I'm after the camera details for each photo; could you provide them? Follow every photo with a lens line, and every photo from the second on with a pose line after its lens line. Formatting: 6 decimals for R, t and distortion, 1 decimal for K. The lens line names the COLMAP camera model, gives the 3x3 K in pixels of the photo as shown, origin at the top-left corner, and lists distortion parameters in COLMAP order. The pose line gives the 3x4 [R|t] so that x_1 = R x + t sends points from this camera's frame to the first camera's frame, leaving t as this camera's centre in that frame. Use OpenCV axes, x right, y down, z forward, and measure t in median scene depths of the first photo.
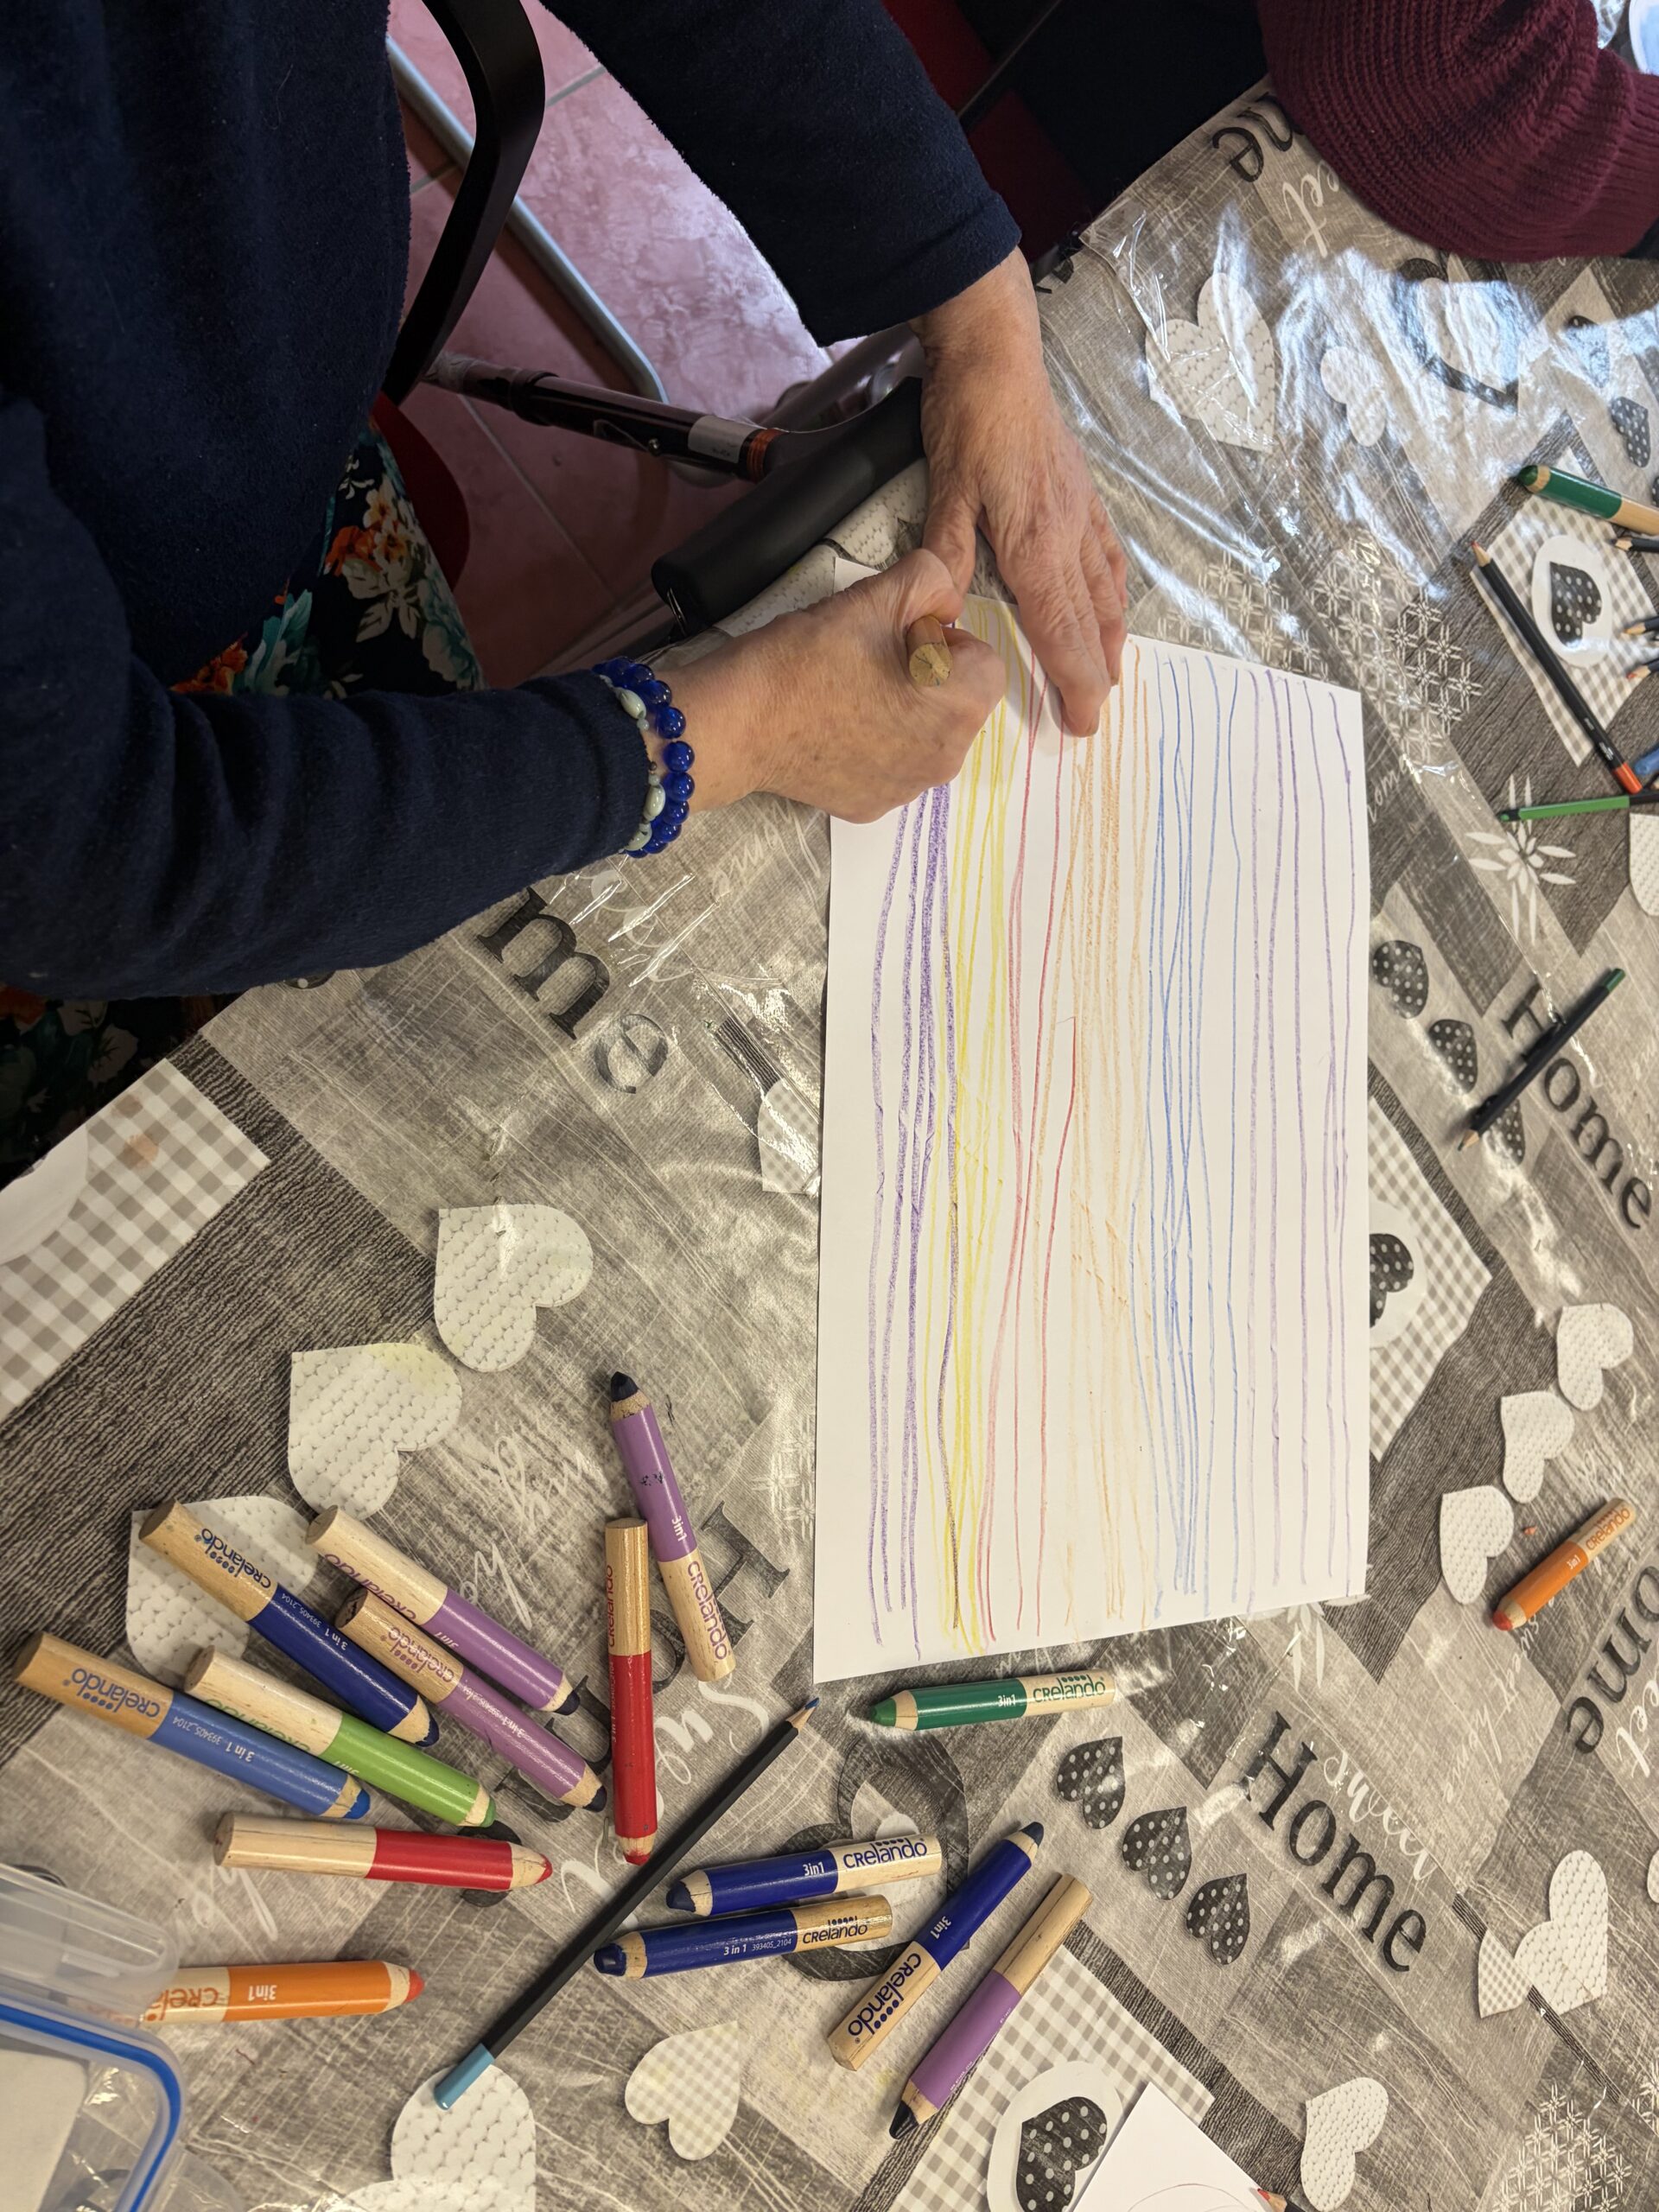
lens RADIAL K [[1714.9, 0, 793.7], [0, 1714.9, 1111.7], [0, 0, 1]] dist [-0.000183, 0.004967]
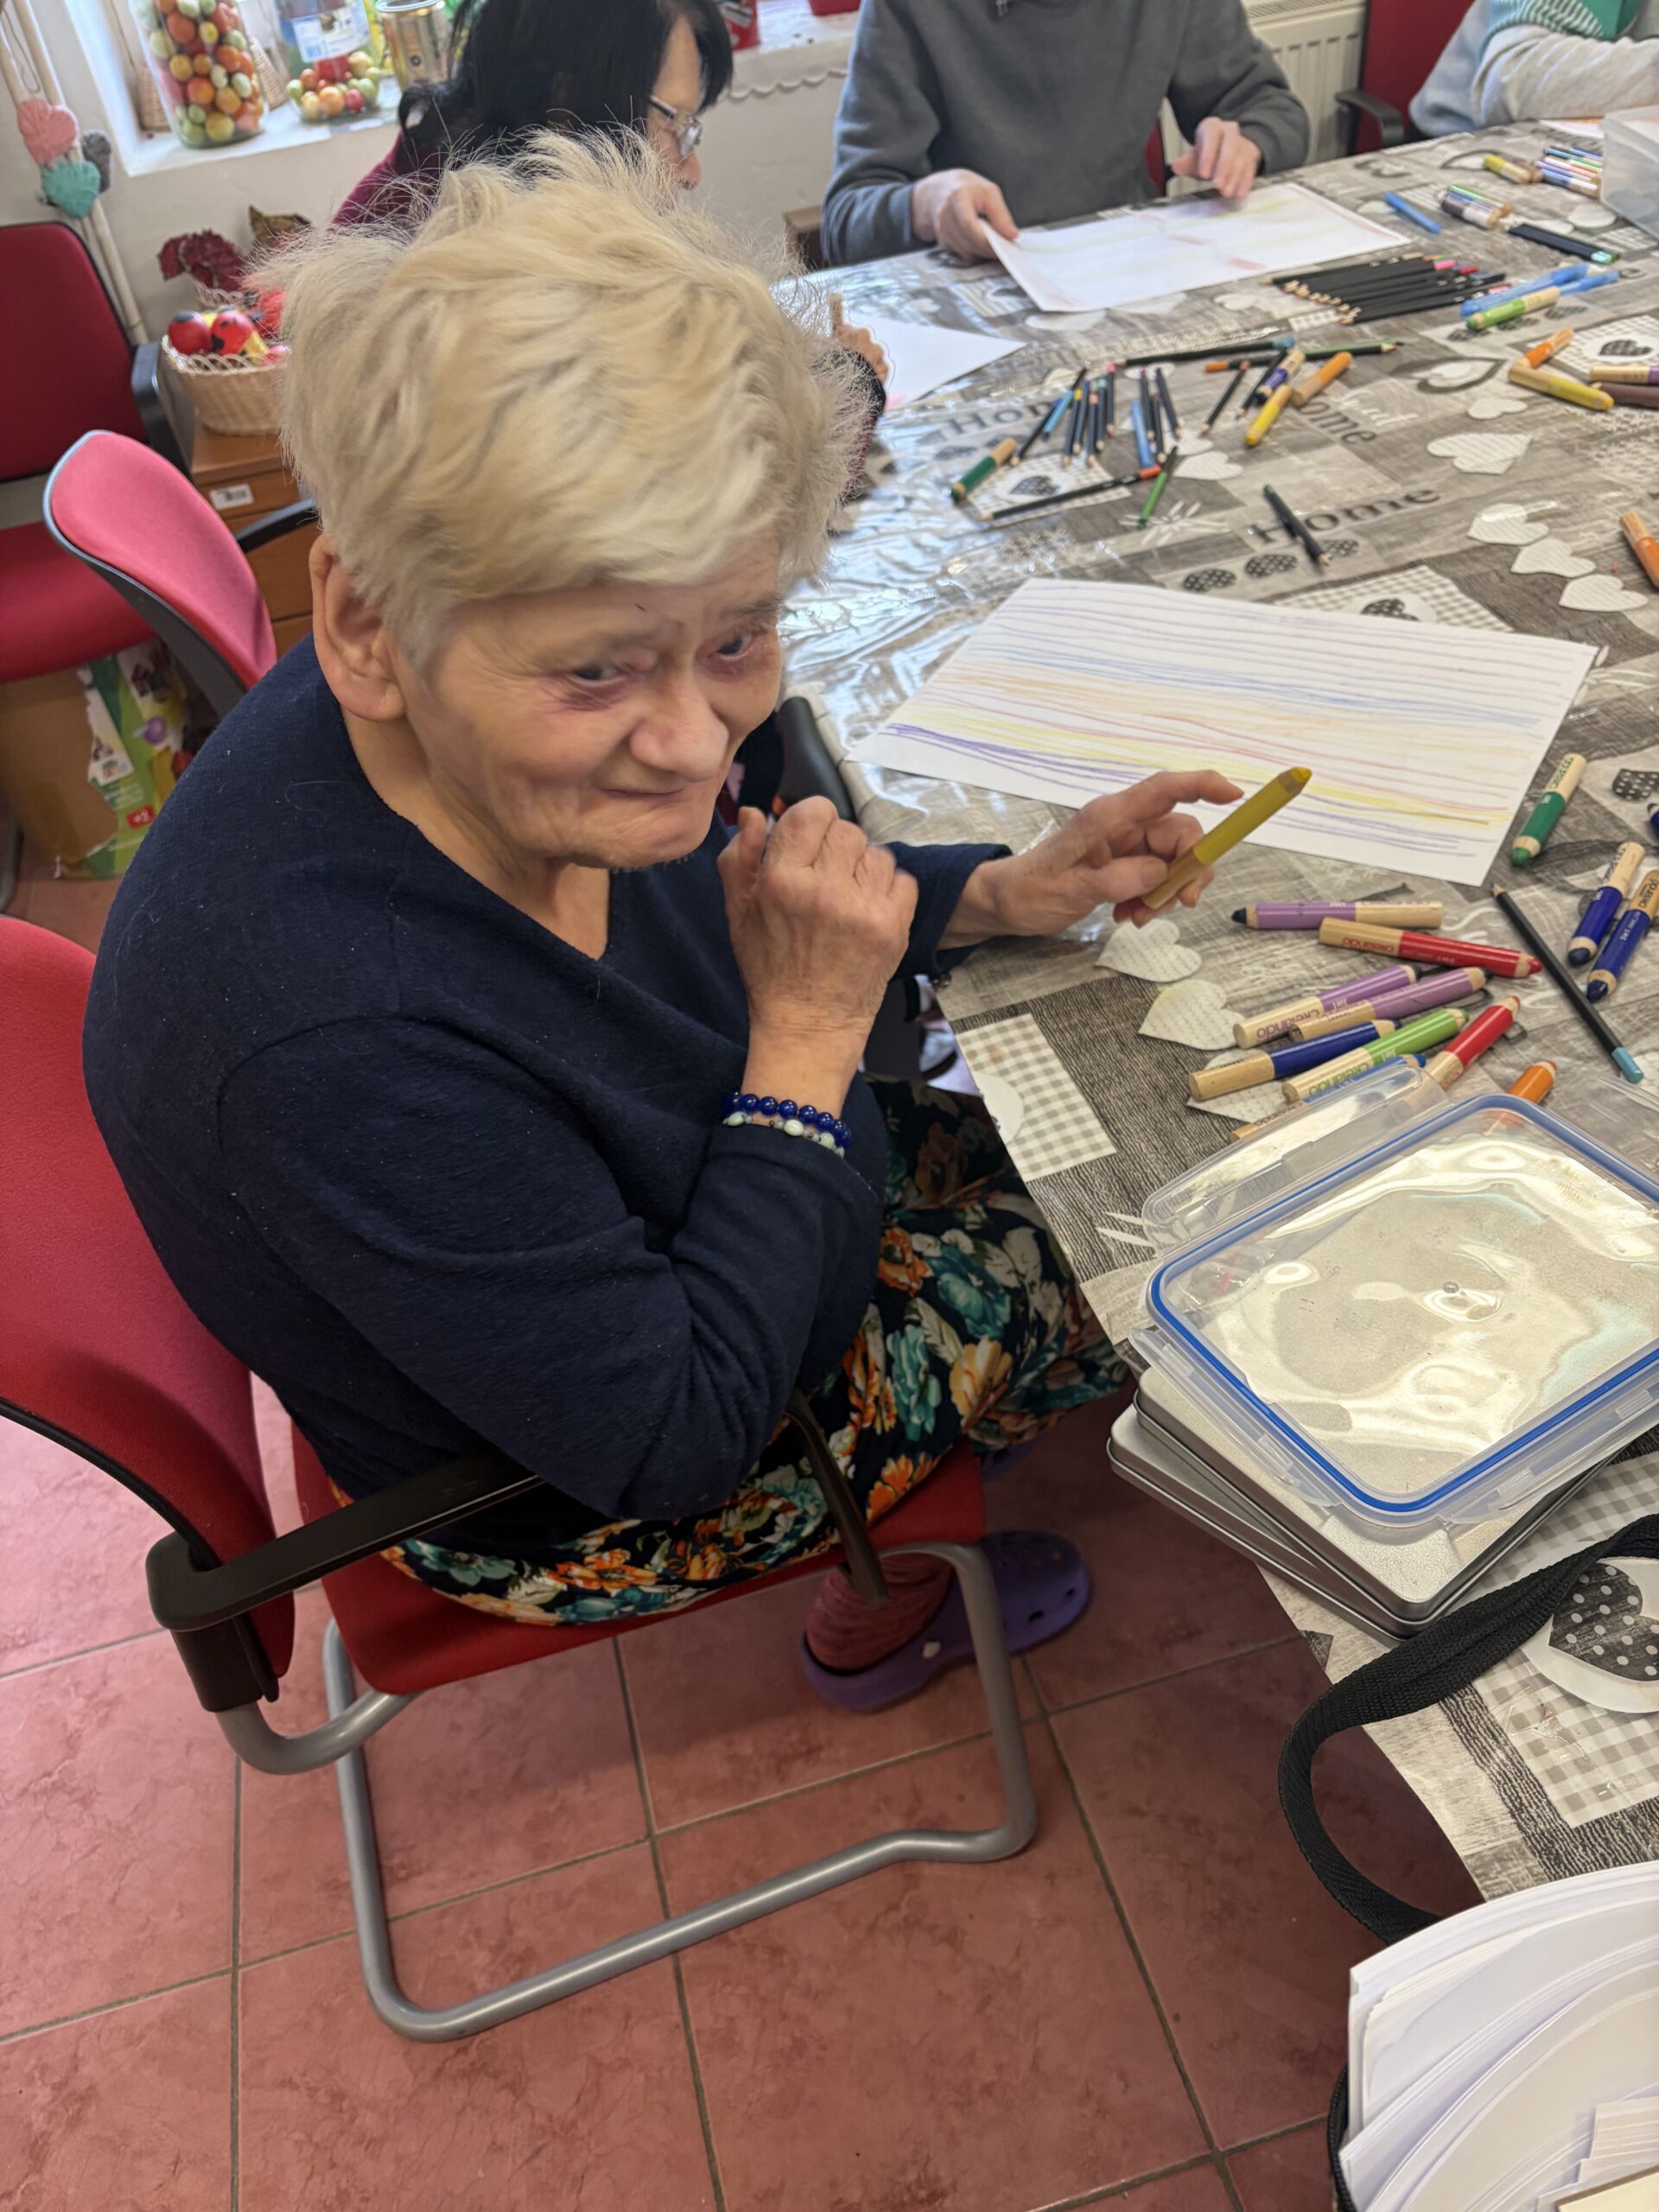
lens RADIAL K [[1714.9, 0, 793.7], [0, 1714.9, 1111.7], [0, 0, 1]] dist [-0.000183, 0.004967]
pose [[0.355594, -0.919154, 0.169439, -0.717595], [0.873770, 0.262572, -0.409367, 0.518557], [0.331781, 0.293619, 0.896498, -0.586302]]
